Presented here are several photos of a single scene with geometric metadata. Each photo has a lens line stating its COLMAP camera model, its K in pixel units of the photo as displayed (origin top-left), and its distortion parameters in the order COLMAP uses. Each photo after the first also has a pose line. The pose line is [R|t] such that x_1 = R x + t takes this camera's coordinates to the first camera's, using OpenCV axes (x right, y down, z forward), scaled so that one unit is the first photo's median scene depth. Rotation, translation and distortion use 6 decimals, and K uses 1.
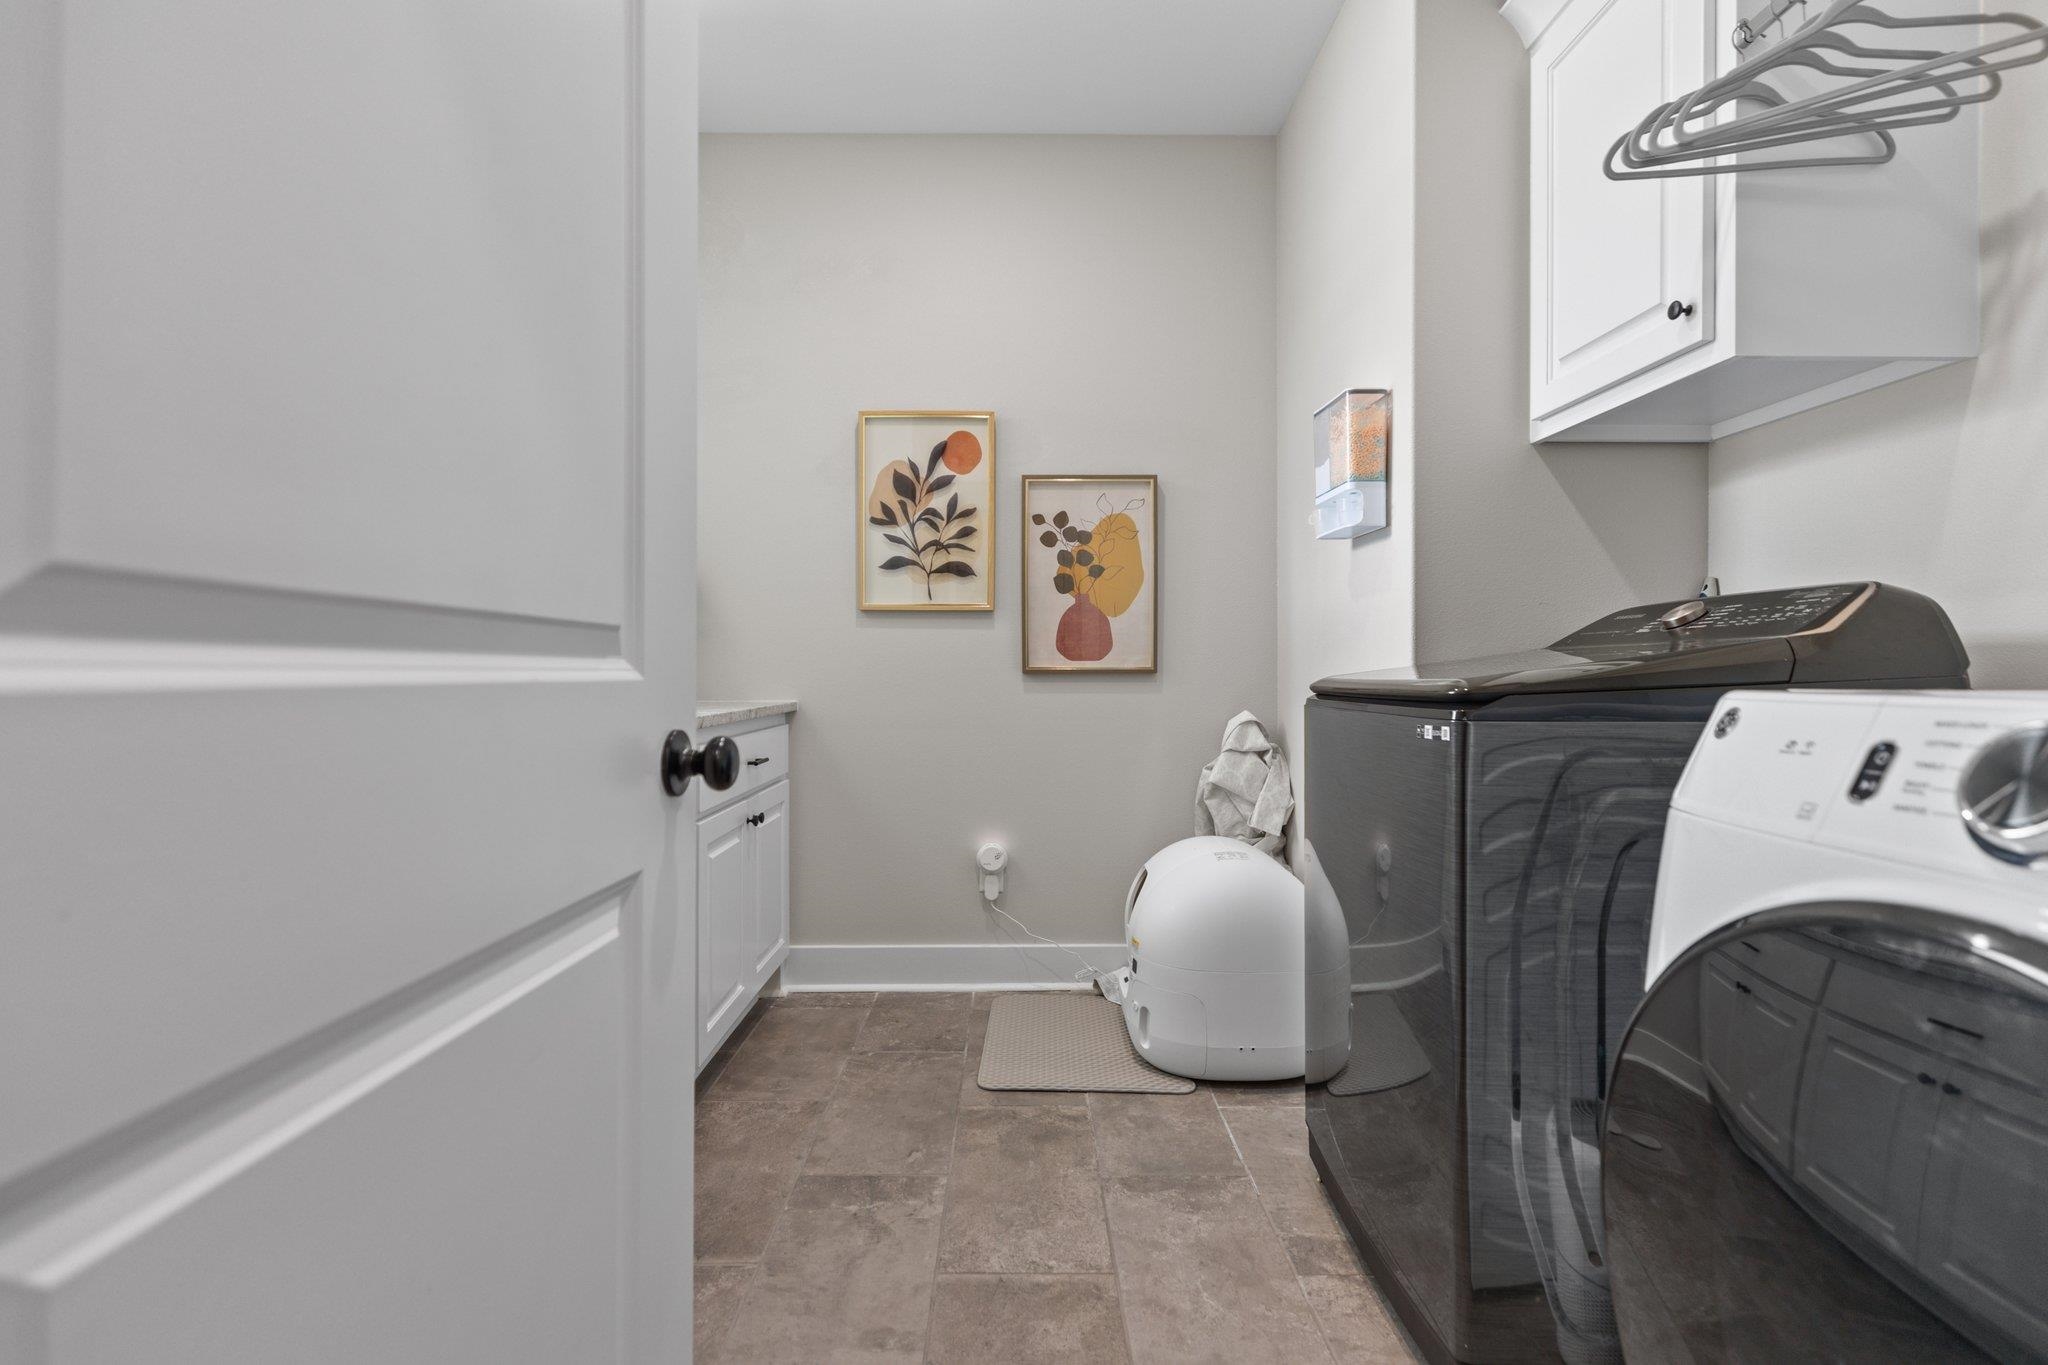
lens RADIAL K [[925.9, 0, 1021.5], [0, 925.9, 676.6], [0, 0, 1]] dist [0.006203, -0.001459]
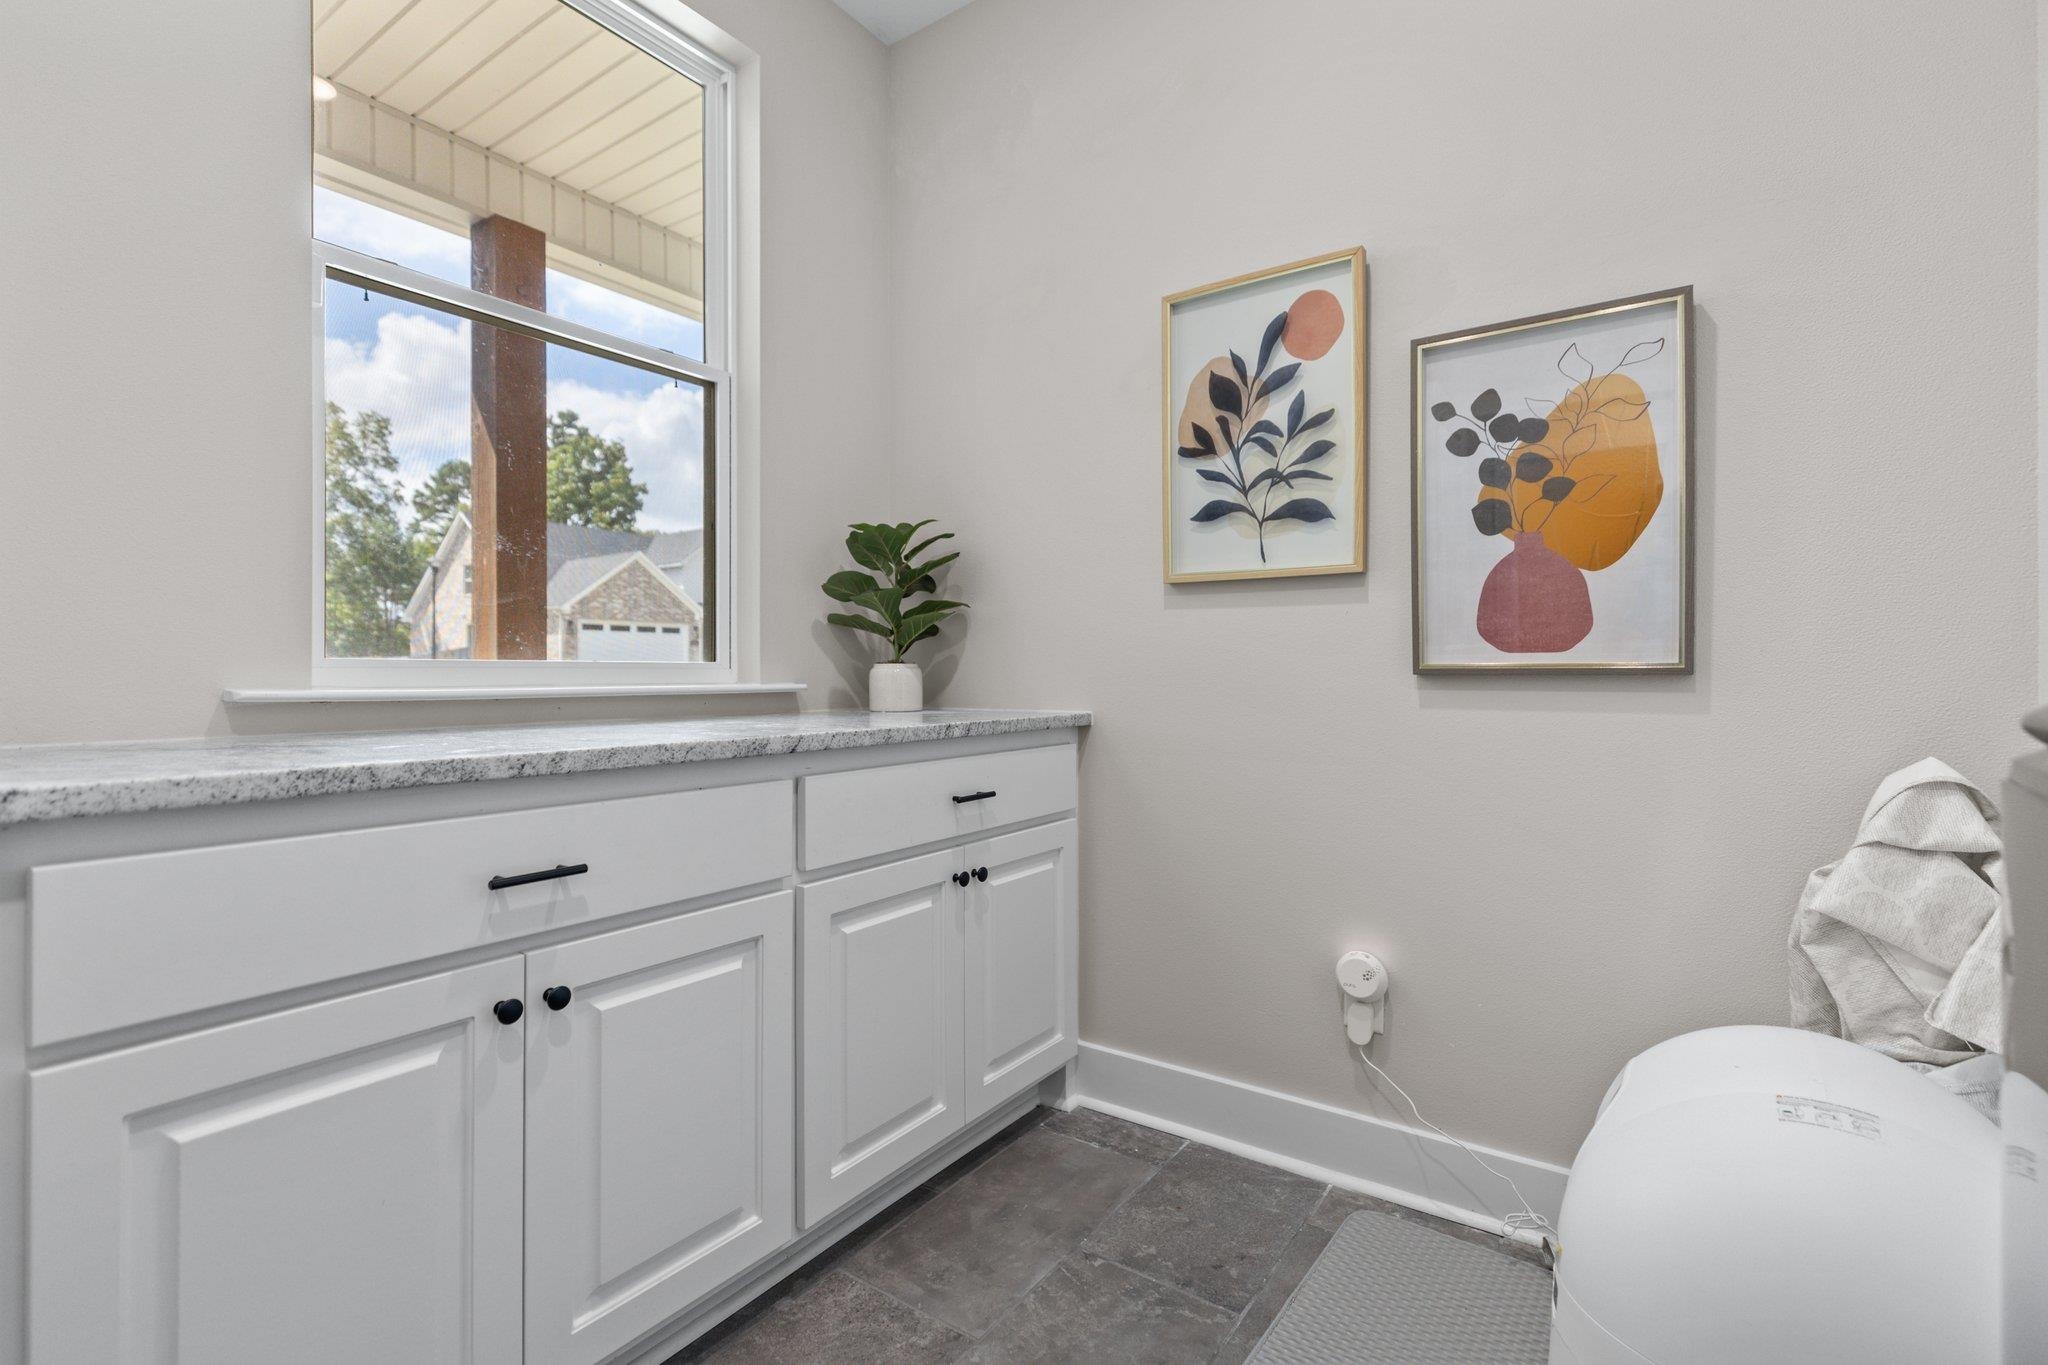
lens RADIAL K [[925.9, 0, 1029.3], [0, 925.9, 678.4], [0, 0, 1]] dist [0.006203, -0.001459]
pose [[0.816588, 0.003637, -0.577209, 0.143882], [-0.003319, 0.999993, 0.001605, -0.001567], [0.577211, 0.000605, 0.816595, 0.373527]]
